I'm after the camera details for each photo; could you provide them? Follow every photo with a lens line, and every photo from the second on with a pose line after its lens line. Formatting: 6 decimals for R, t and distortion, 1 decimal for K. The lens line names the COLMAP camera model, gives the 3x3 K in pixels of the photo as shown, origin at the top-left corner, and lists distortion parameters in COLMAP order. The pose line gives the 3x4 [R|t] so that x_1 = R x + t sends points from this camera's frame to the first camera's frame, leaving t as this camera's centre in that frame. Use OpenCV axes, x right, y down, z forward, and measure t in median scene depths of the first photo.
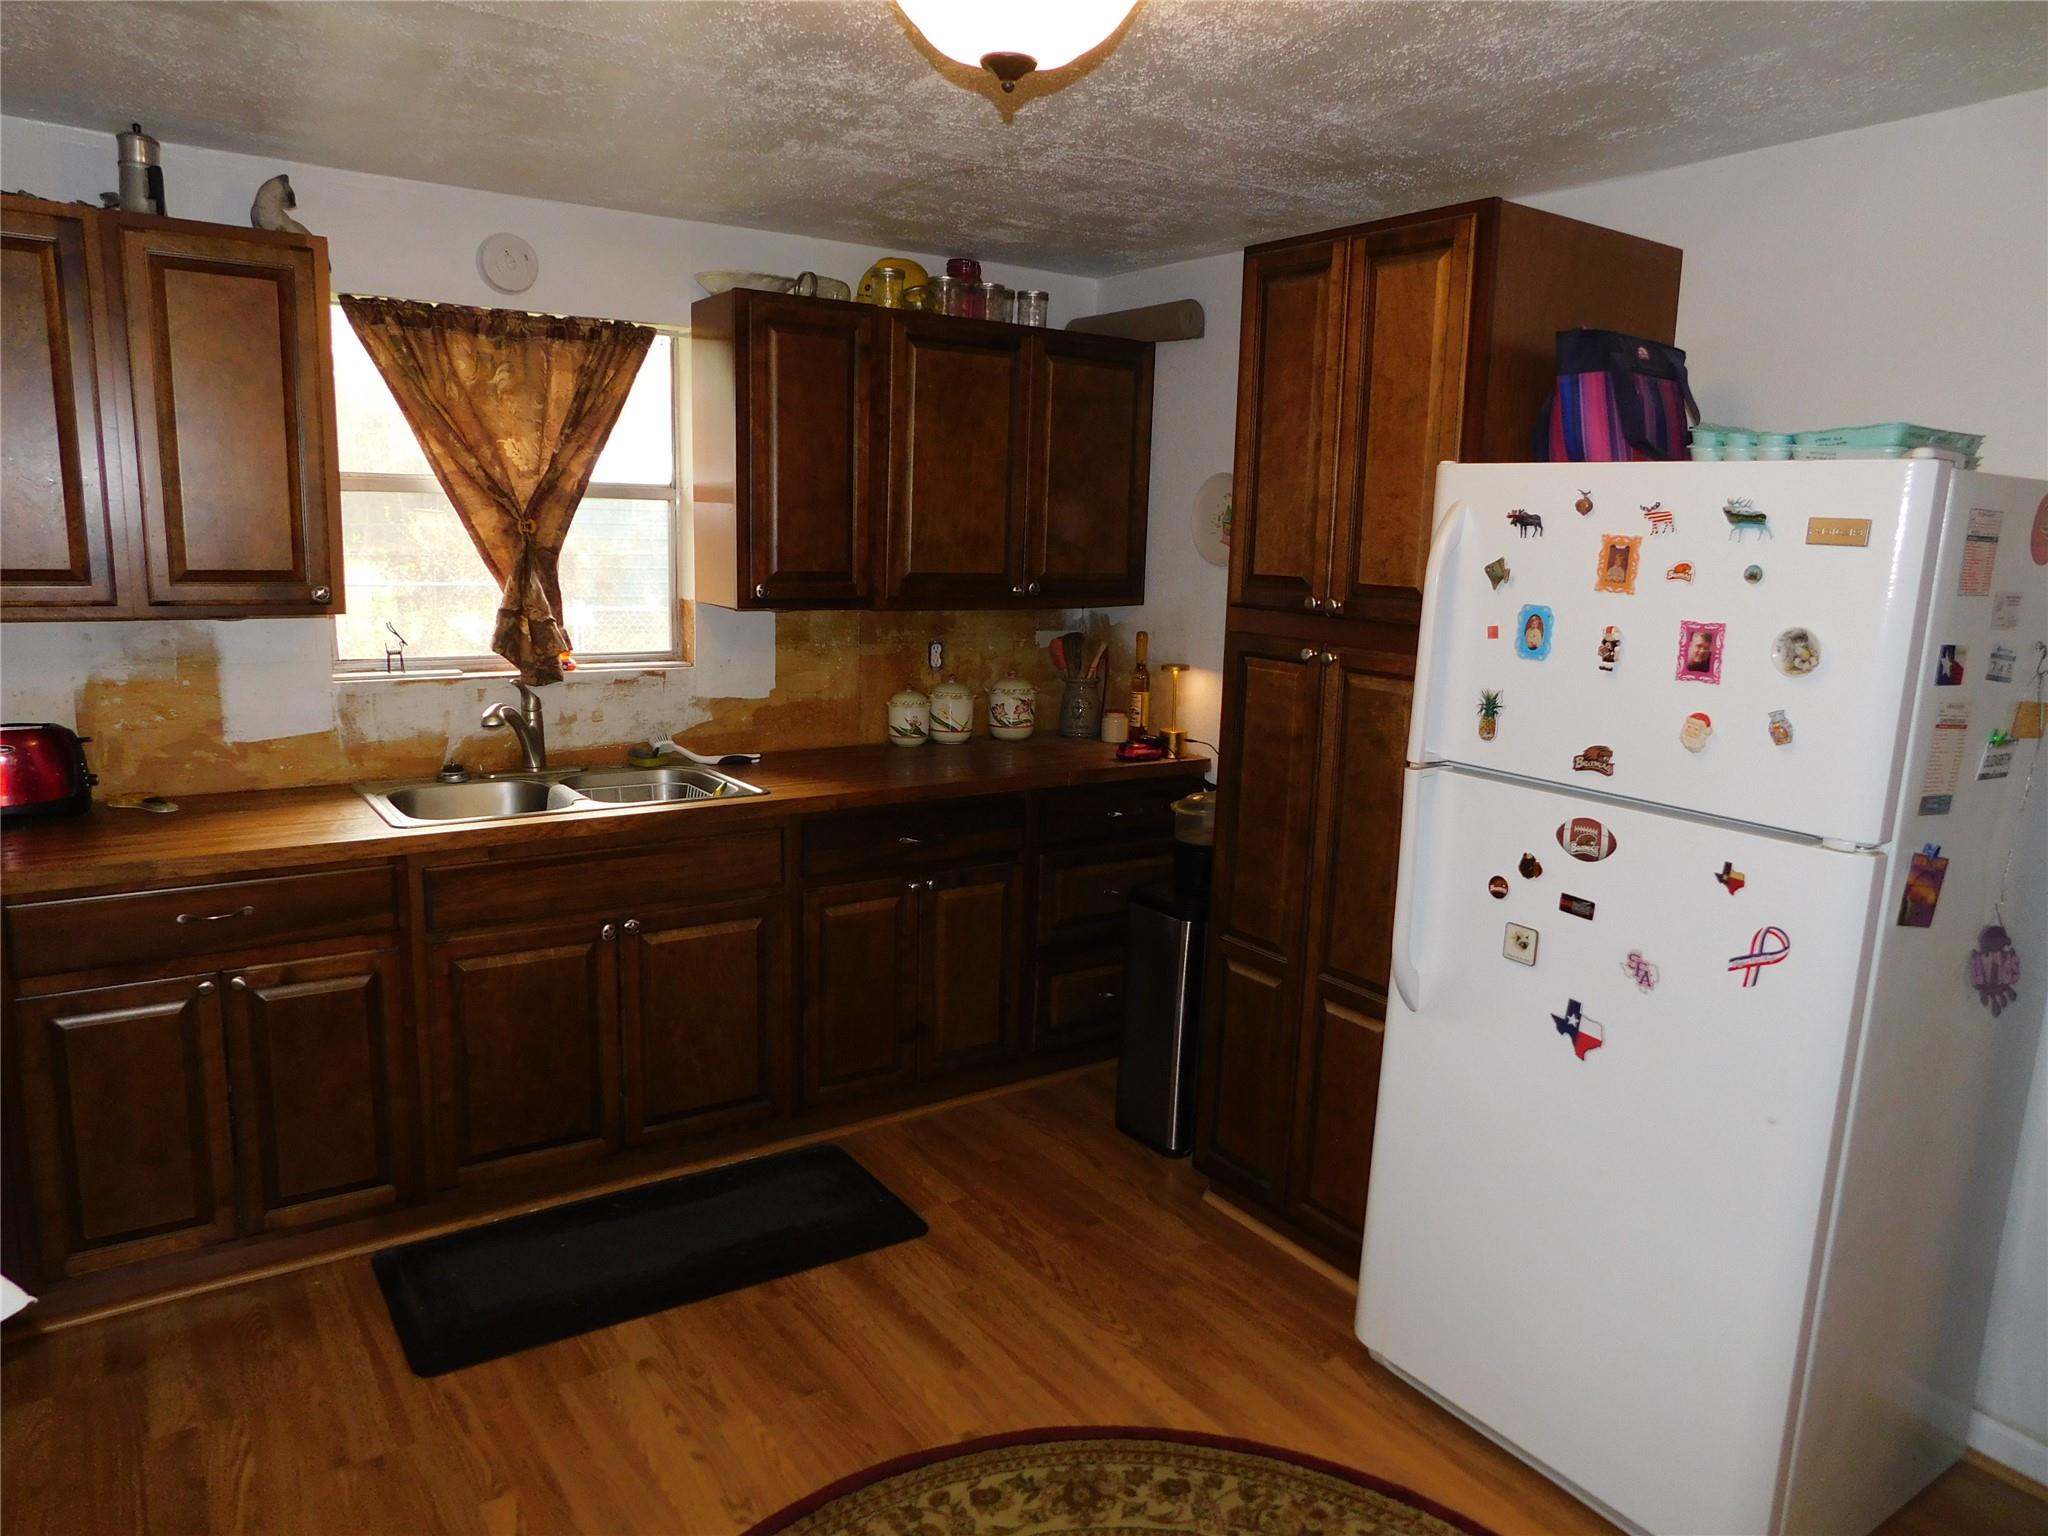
lens RADIAL K [[1345.2, 0, 1009.8], [0, 1345.2, 778.3], [0, 0, 1]] dist [-0.074374, 0.056302]
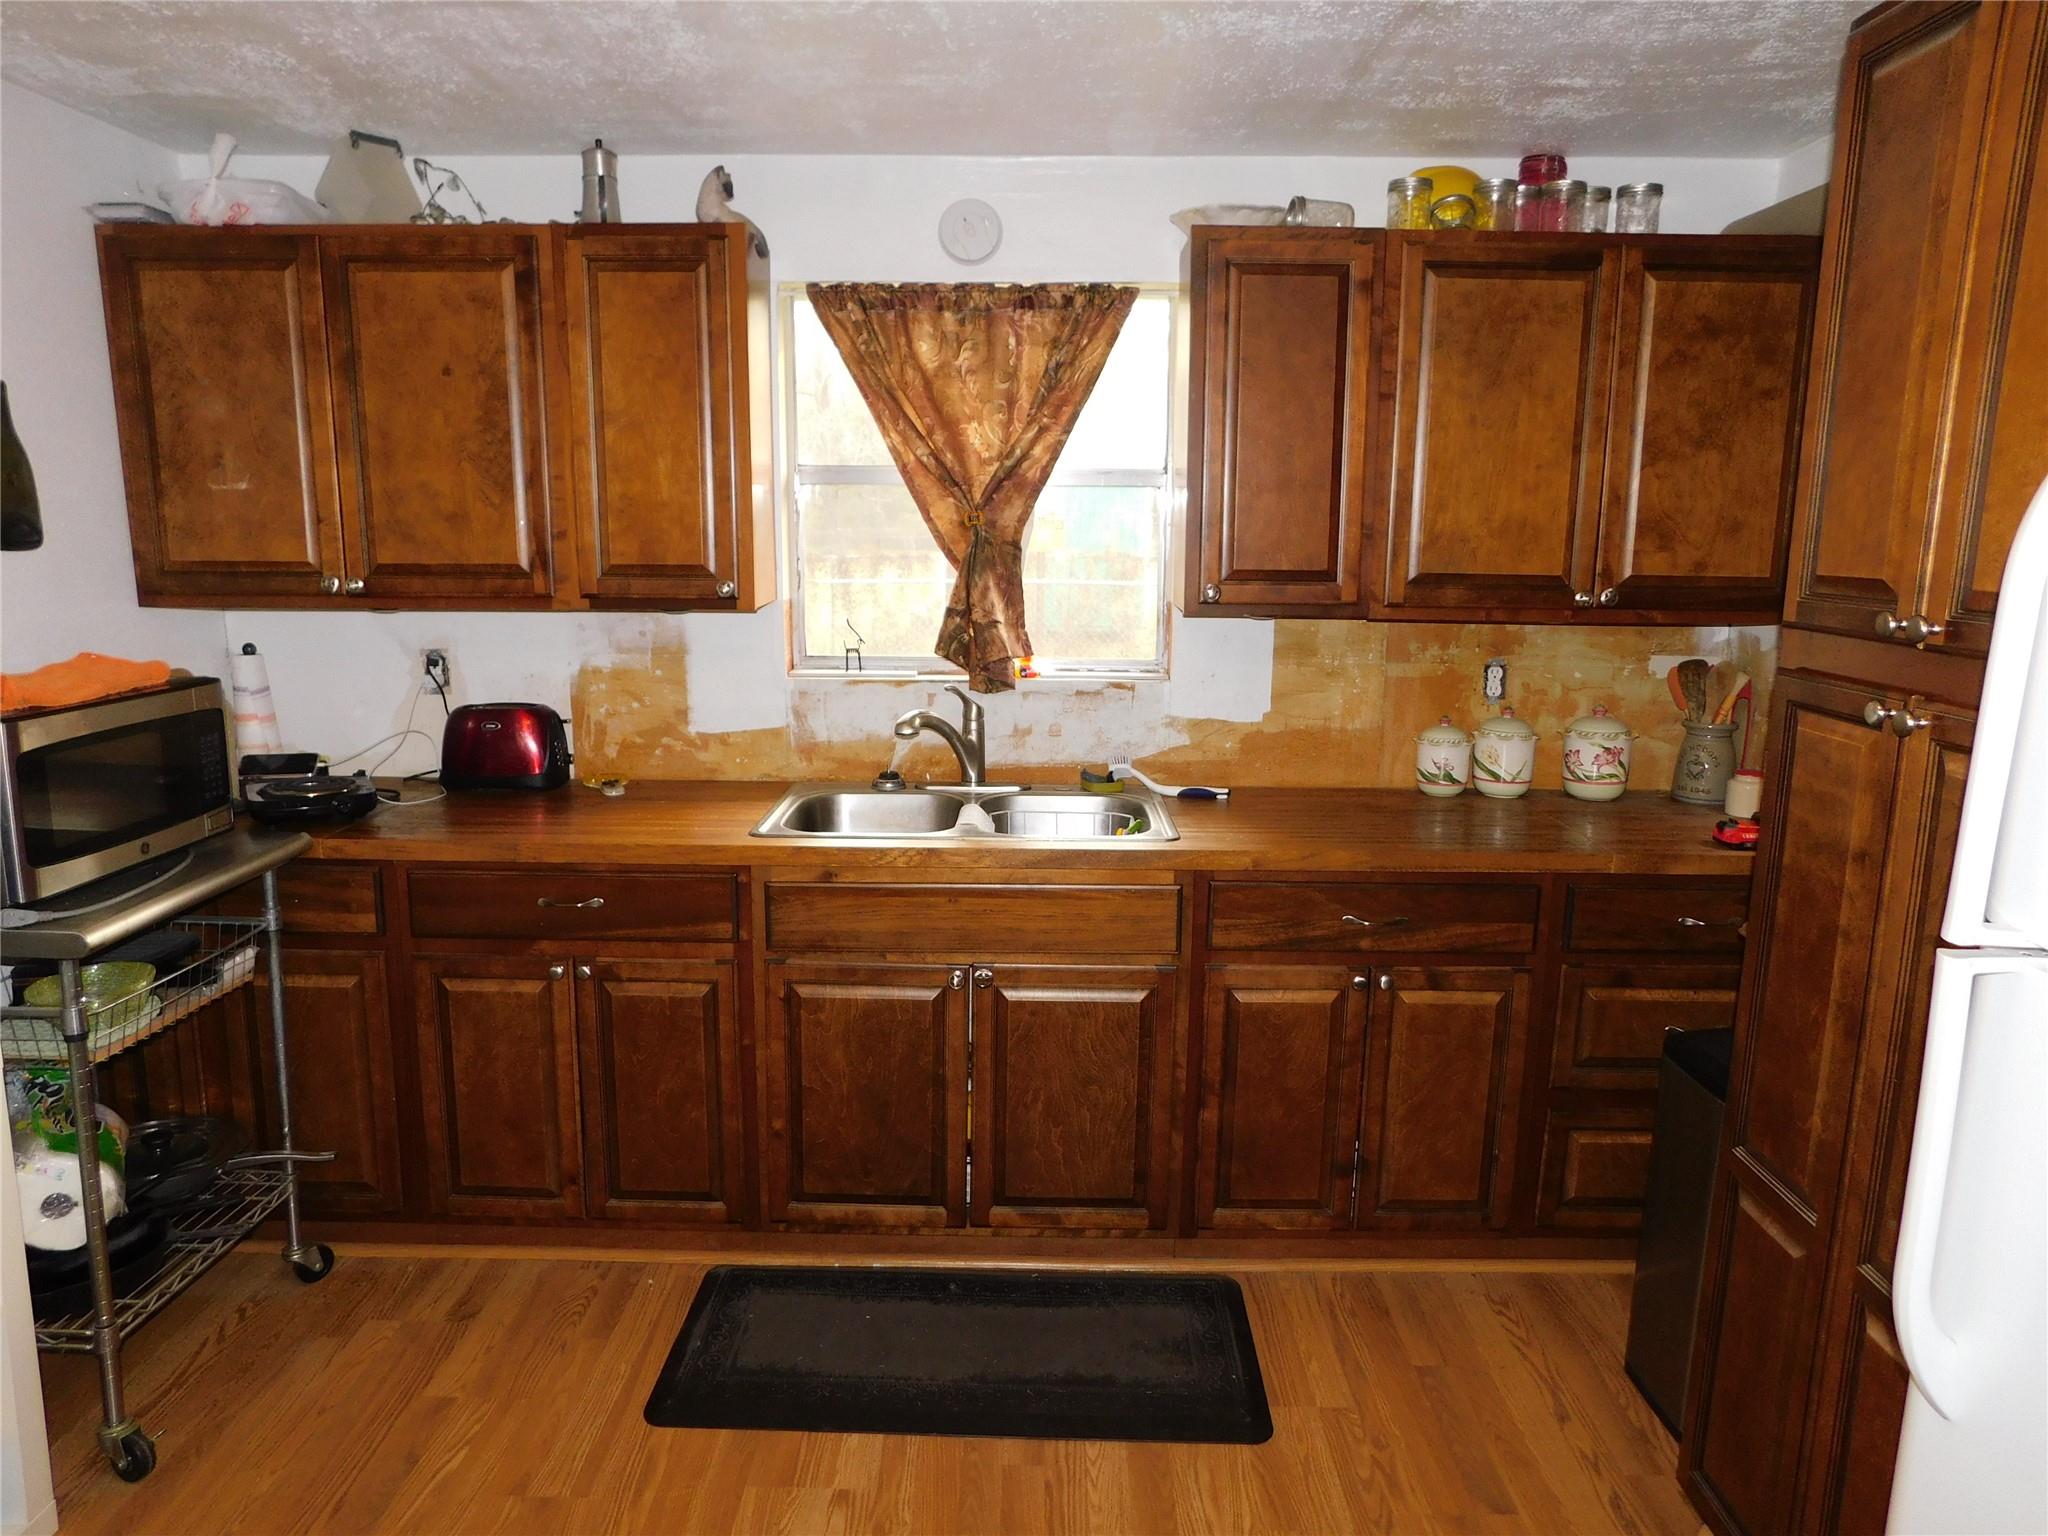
lens RADIAL K [[1345.2, 0, 1009.8], [0, 1345.2, 778.3], [0, 0, 1]] dist [-0.074374, 0.056302]
pose [[0.821062, 0.087263, -0.564130, 0.188496], [-0.089860, 0.995683, 0.023231, -0.035071], [0.563722, 0.031619, 0.825359, 0.257753]]
